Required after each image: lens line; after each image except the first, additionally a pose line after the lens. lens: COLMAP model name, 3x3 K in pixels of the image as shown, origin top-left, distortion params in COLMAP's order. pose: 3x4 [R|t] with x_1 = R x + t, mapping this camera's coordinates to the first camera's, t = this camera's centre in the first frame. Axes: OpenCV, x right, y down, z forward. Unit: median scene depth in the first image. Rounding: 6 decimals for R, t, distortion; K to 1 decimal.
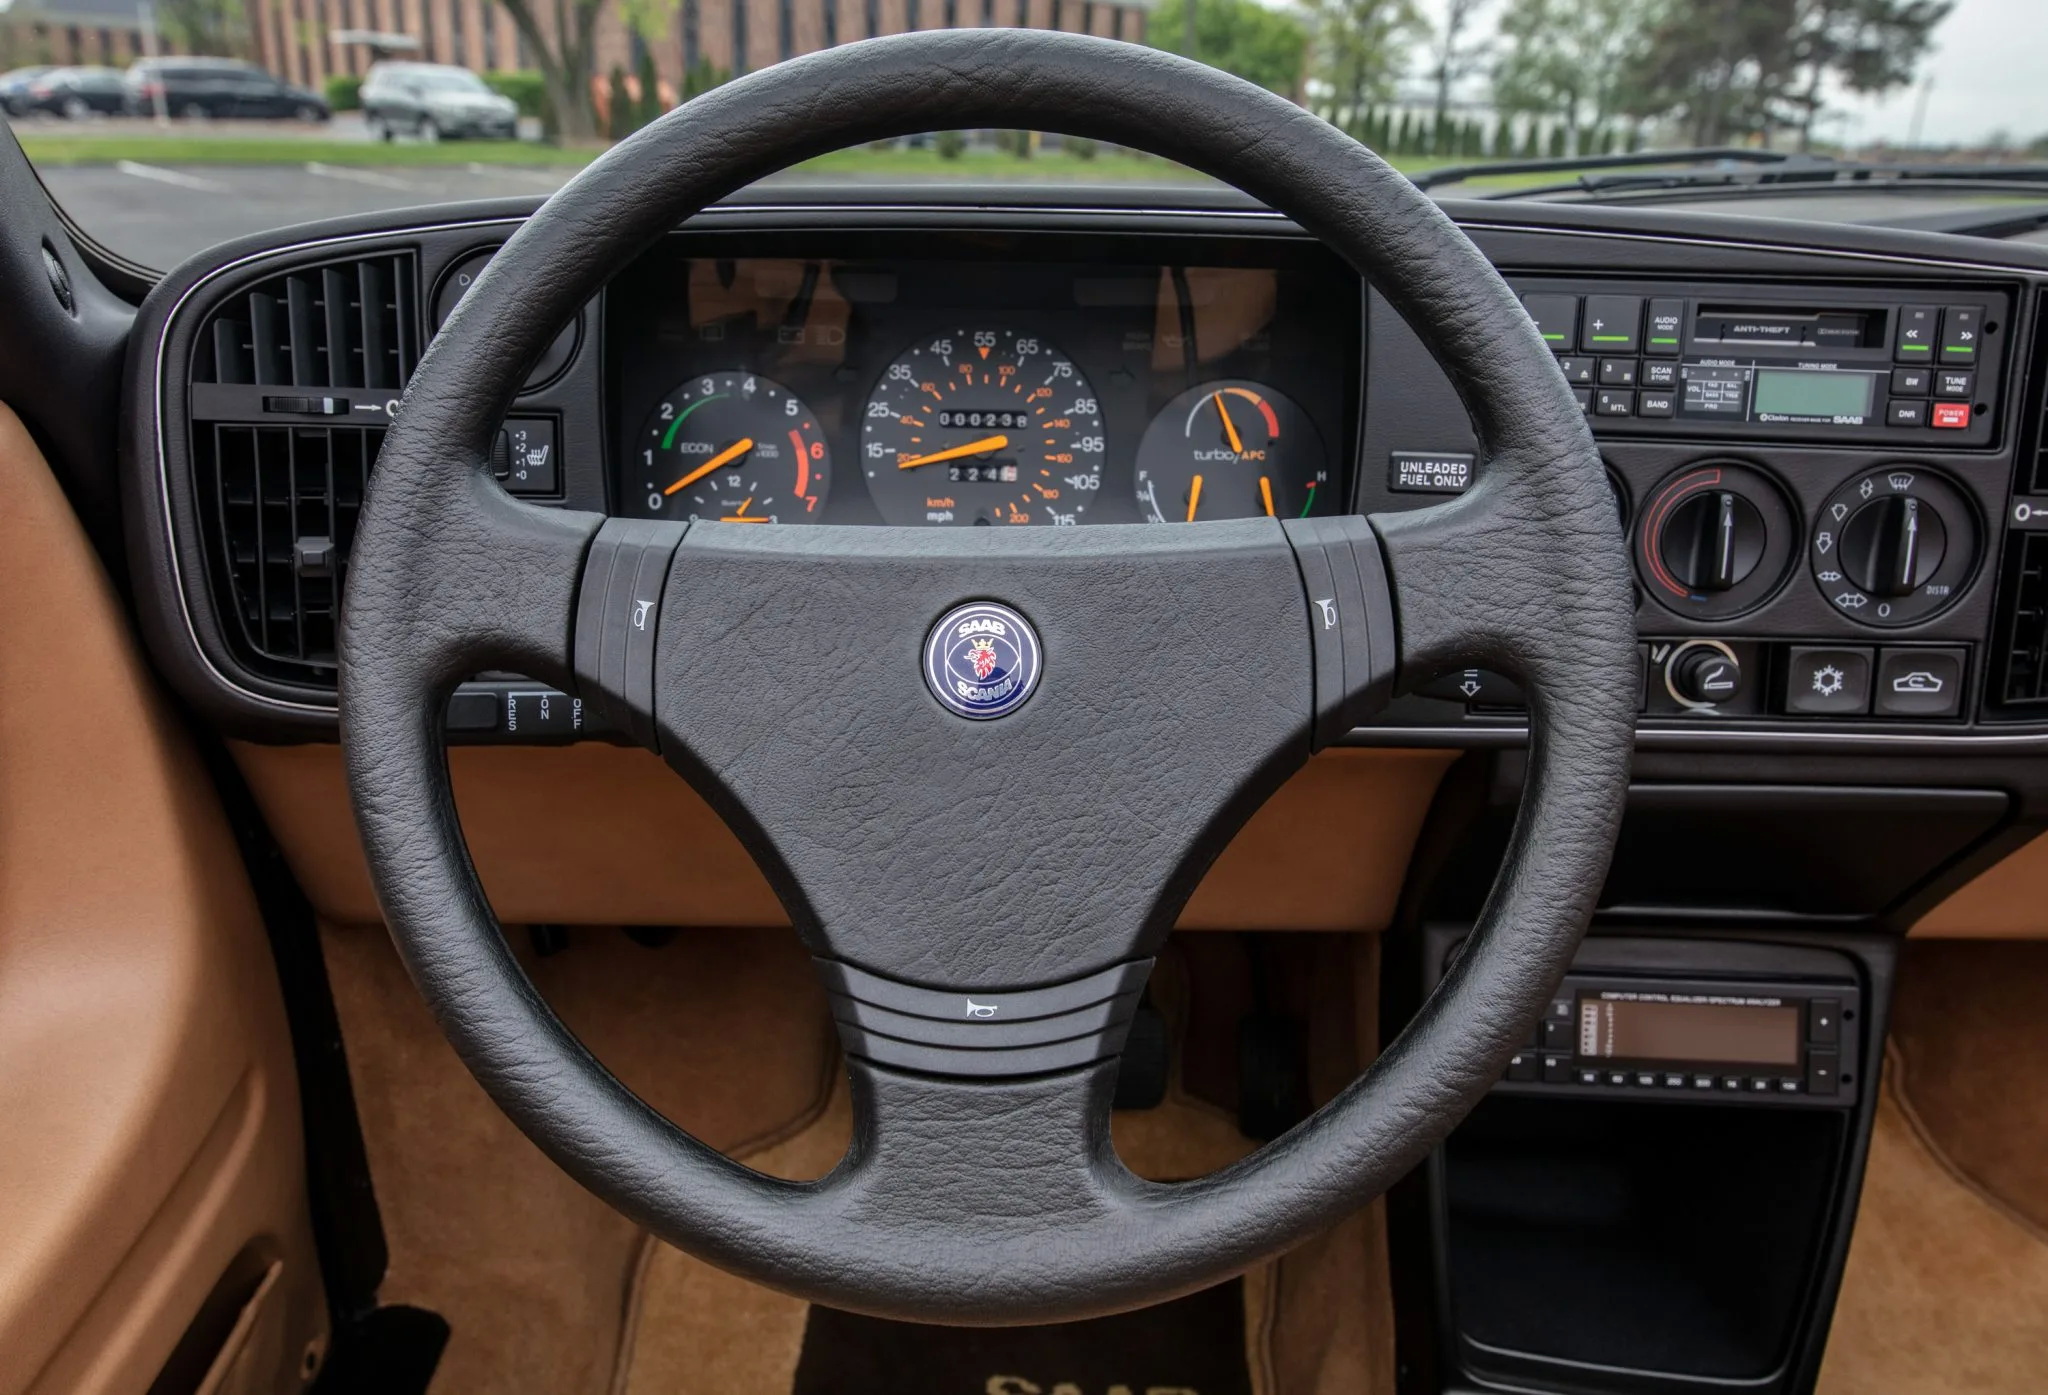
lens RADIAL K [[1470.9, 0, 1023.4], [0, 1470.9, 699.9], [0, 0, 1]] dist [-0.010777, -0.009544]
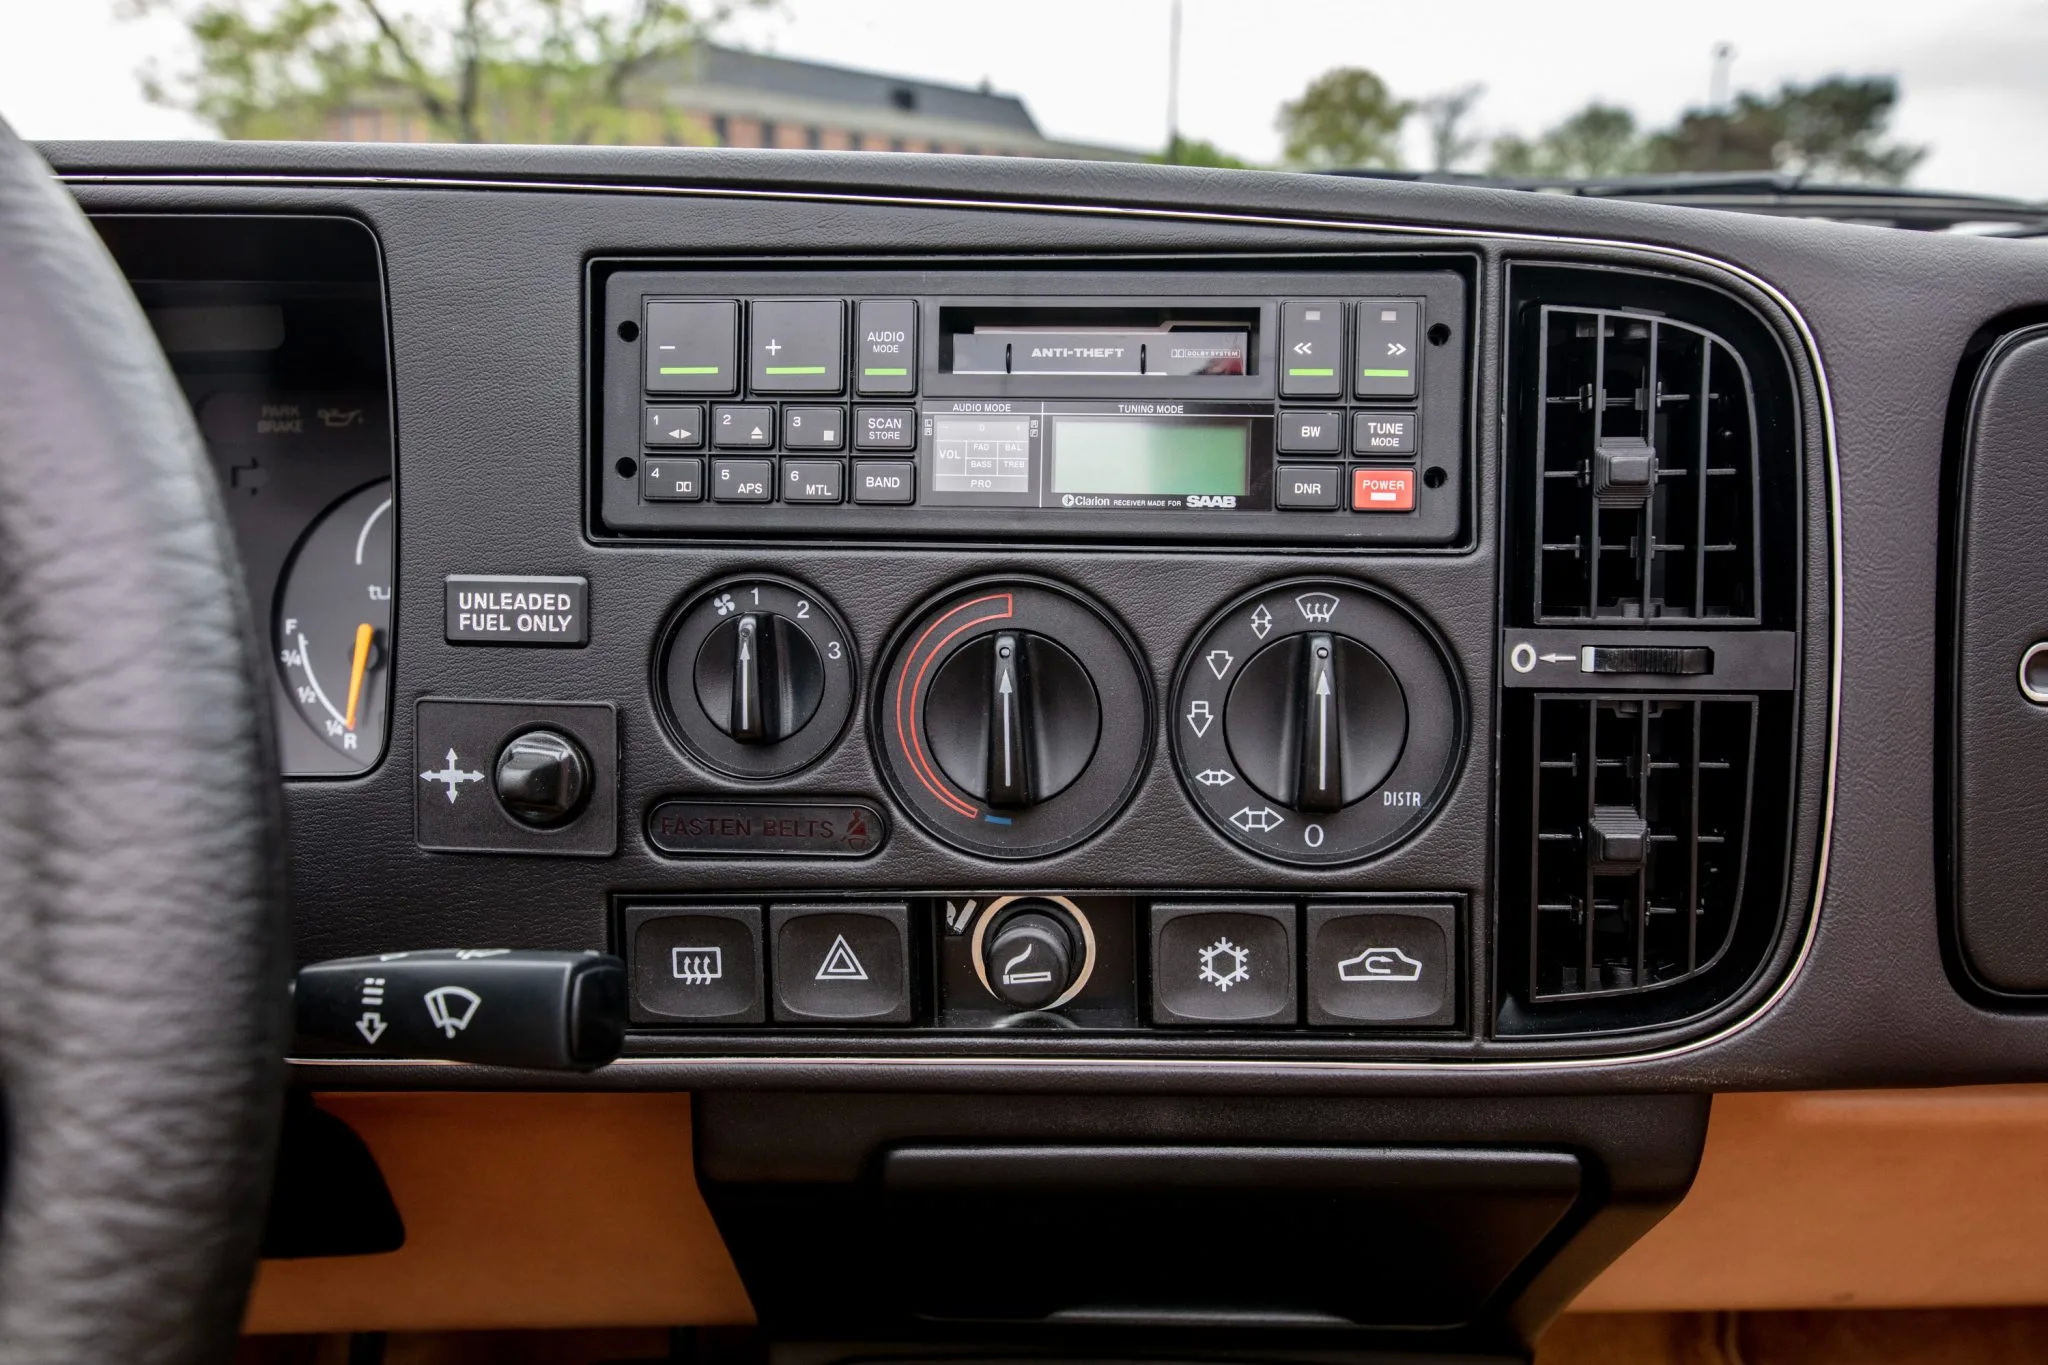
lens RADIAL K [[1579.0, 0, 1023.9], [0, 1579.0, 679.1], [0, 0, 1]] dist [-0.016797, 0.000064]
pose [[0.999497, -0.019171, 0.025259, 0.470434], [0.022090, 0.992421, -0.120881, -0.051180], [-0.022750, 0.121378, 0.992346, 0.403019]]
